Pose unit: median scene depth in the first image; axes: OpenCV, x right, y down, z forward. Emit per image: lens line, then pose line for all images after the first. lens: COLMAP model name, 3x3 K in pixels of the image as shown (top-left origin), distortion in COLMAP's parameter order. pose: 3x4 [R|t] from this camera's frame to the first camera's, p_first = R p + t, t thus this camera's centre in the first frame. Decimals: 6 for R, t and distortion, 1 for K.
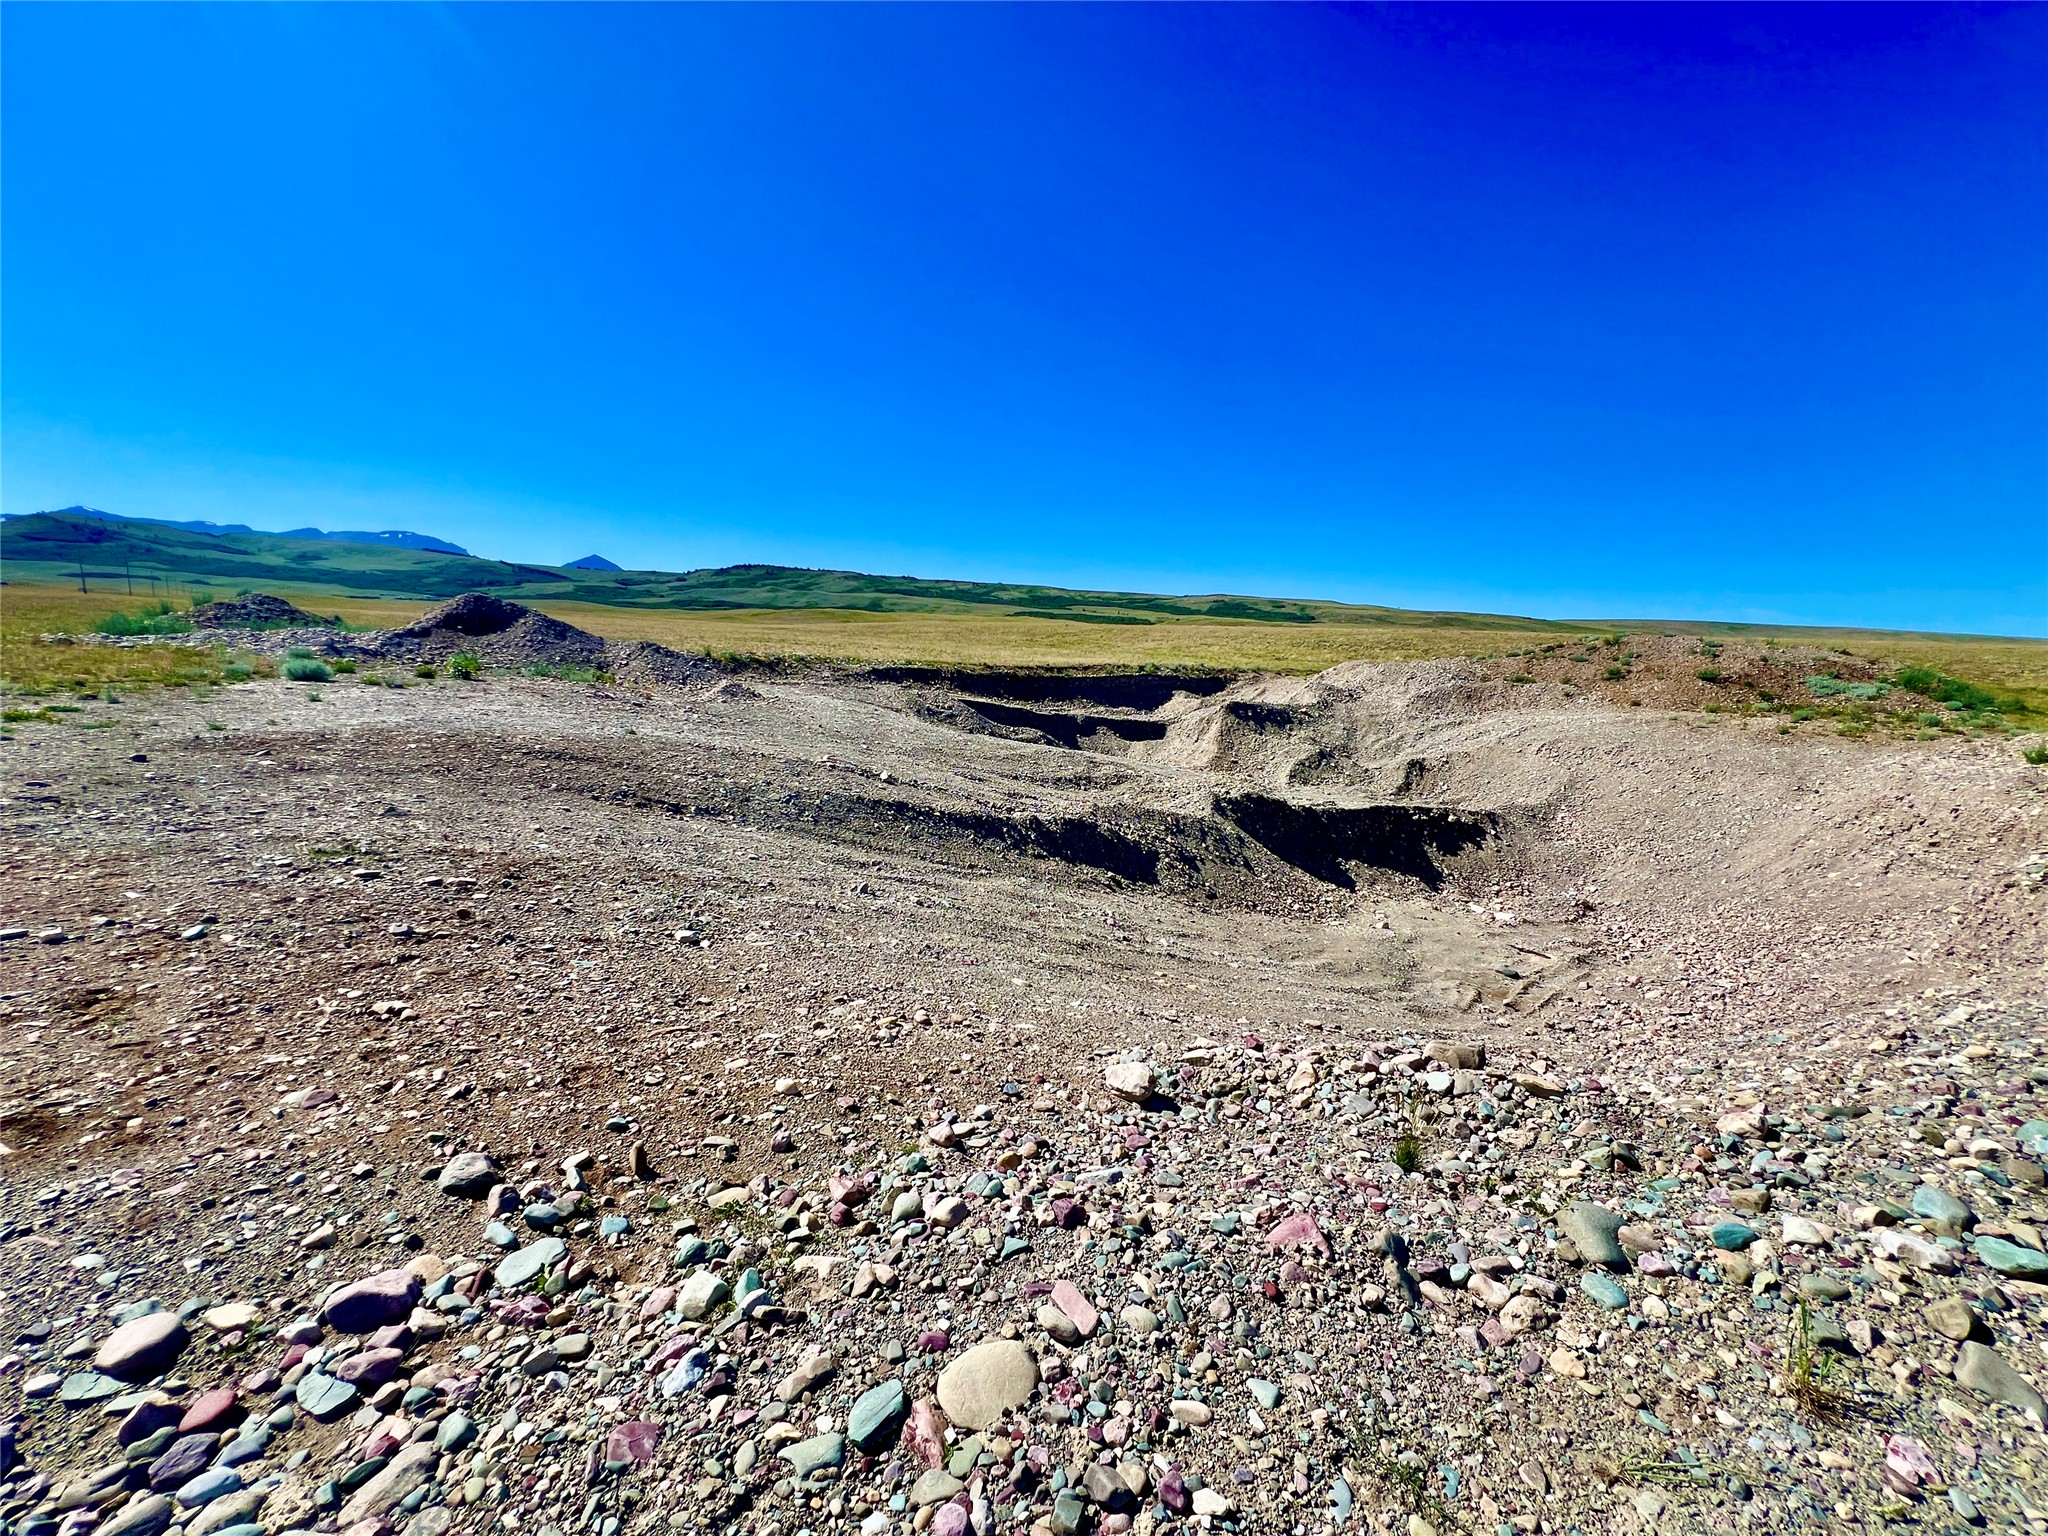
lens RADIAL K [[826.8, 0, 1012.6], [0, 826.8, 763.6], [0, 0, 1]] dist [-0.009568, 0.000010]
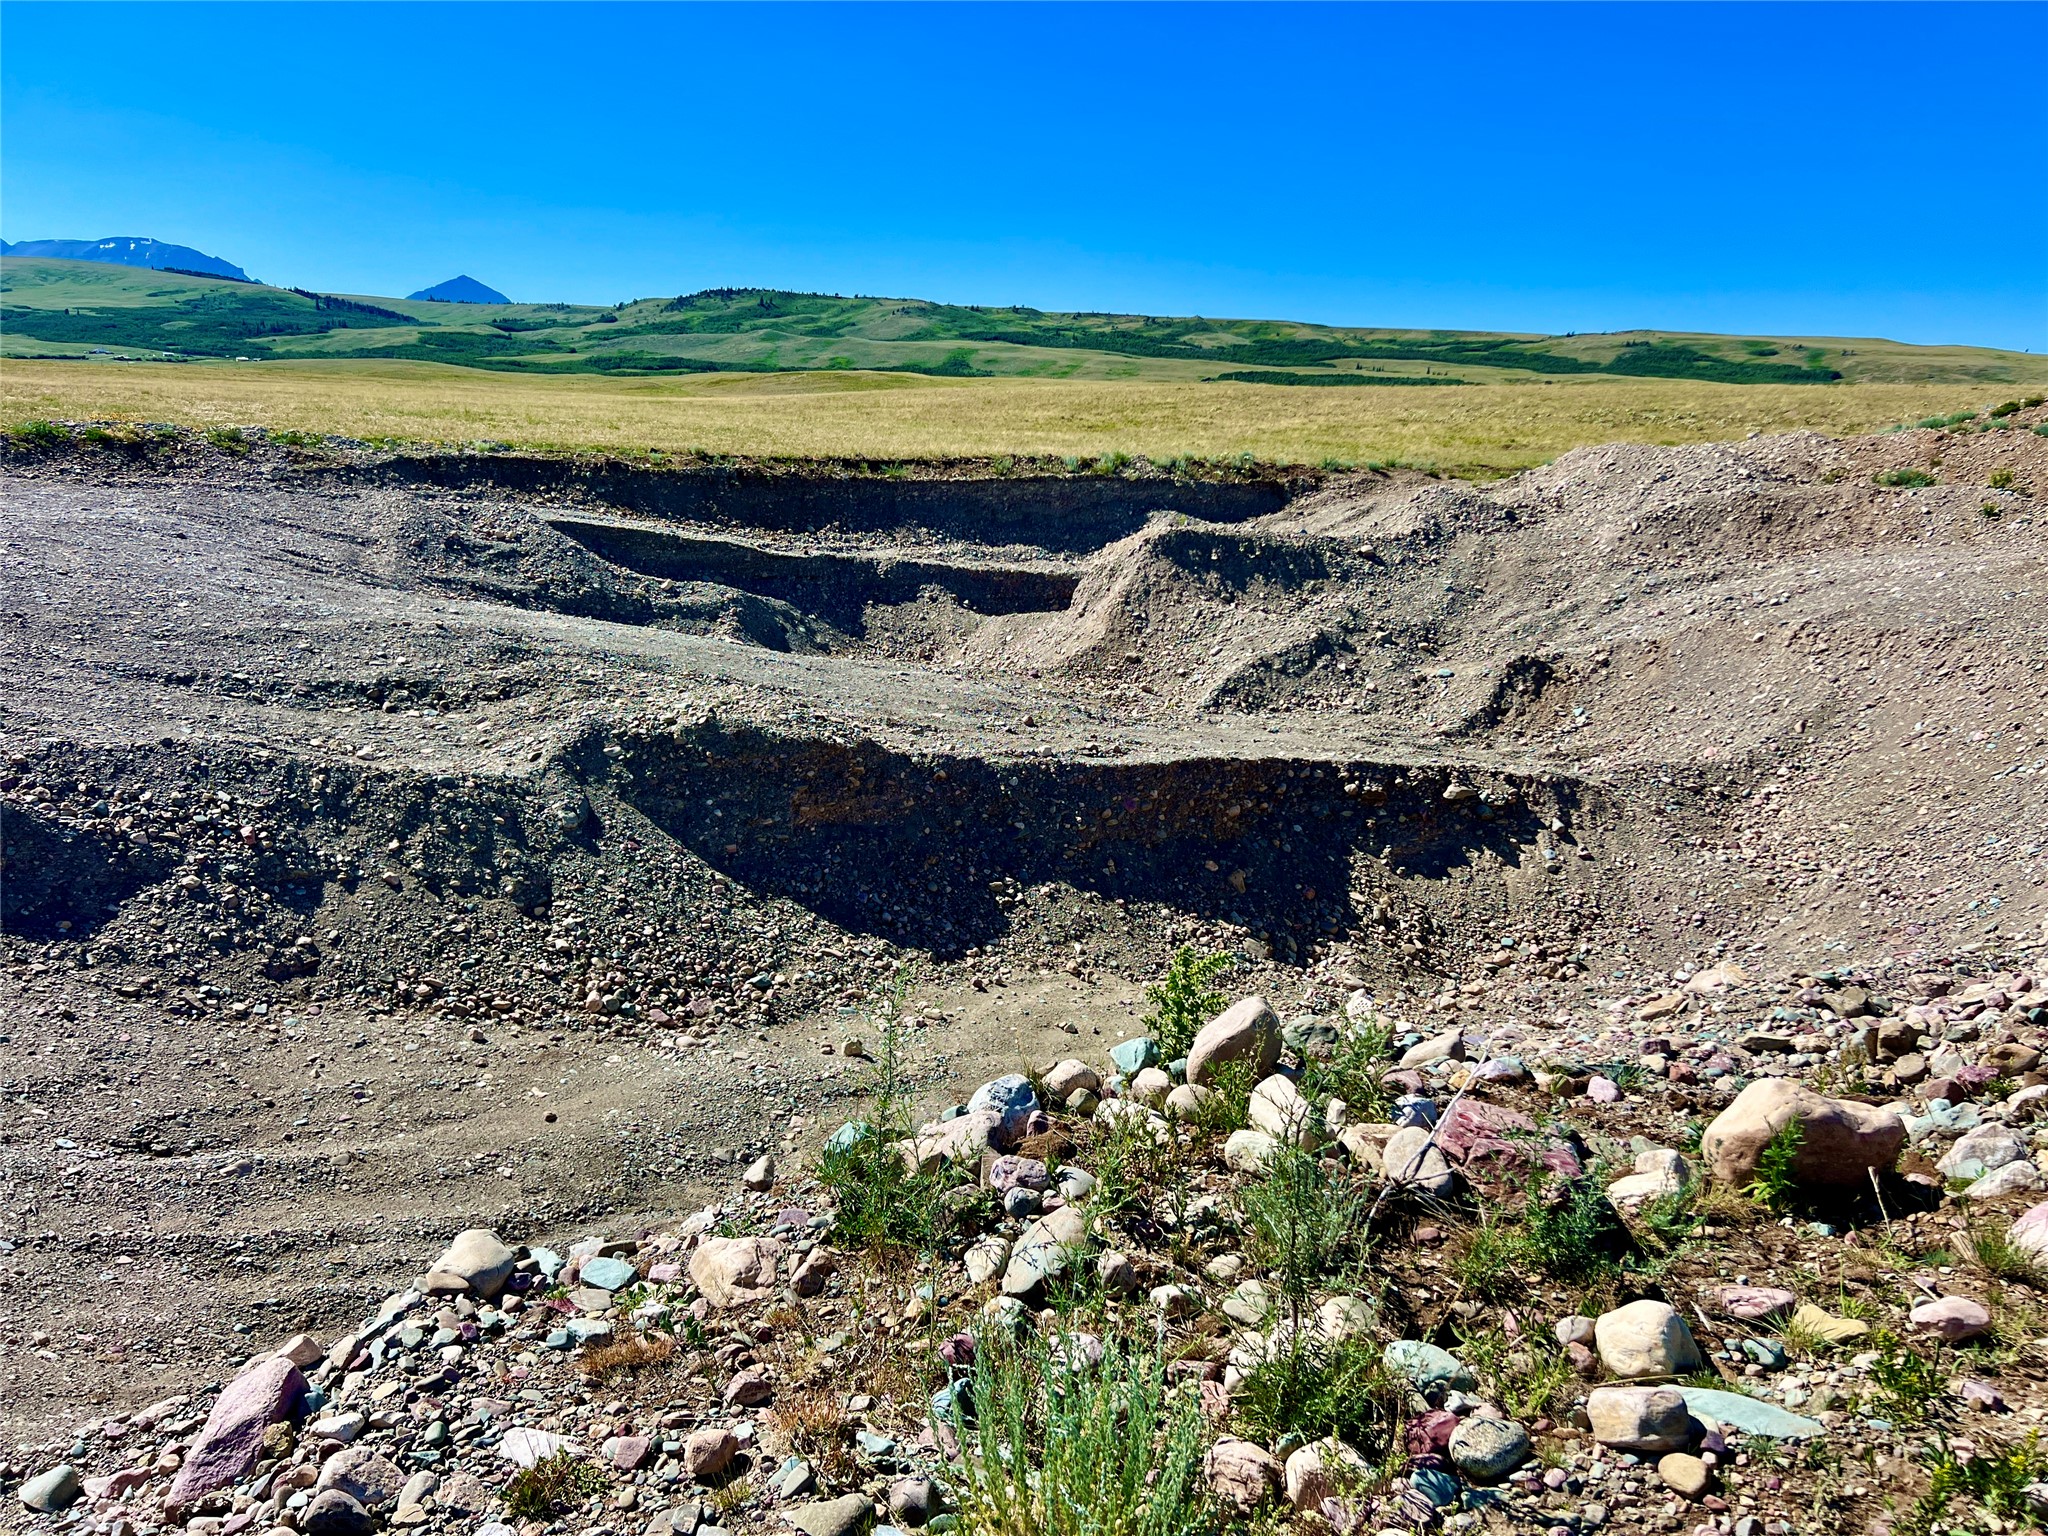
lens RADIAL K [[1551.0, 0, 1024.0], [0, 1551.0, 768.0], [0, 0, 1]] dist [0.064289, -0.083452]
pose [[0.992575, 0.018314, -0.120248, 0.313951], [-0.010430, 0.997774, 0.065871, 0.002142], [0.121187, -0.064128, 0.990556, 0.125428]]
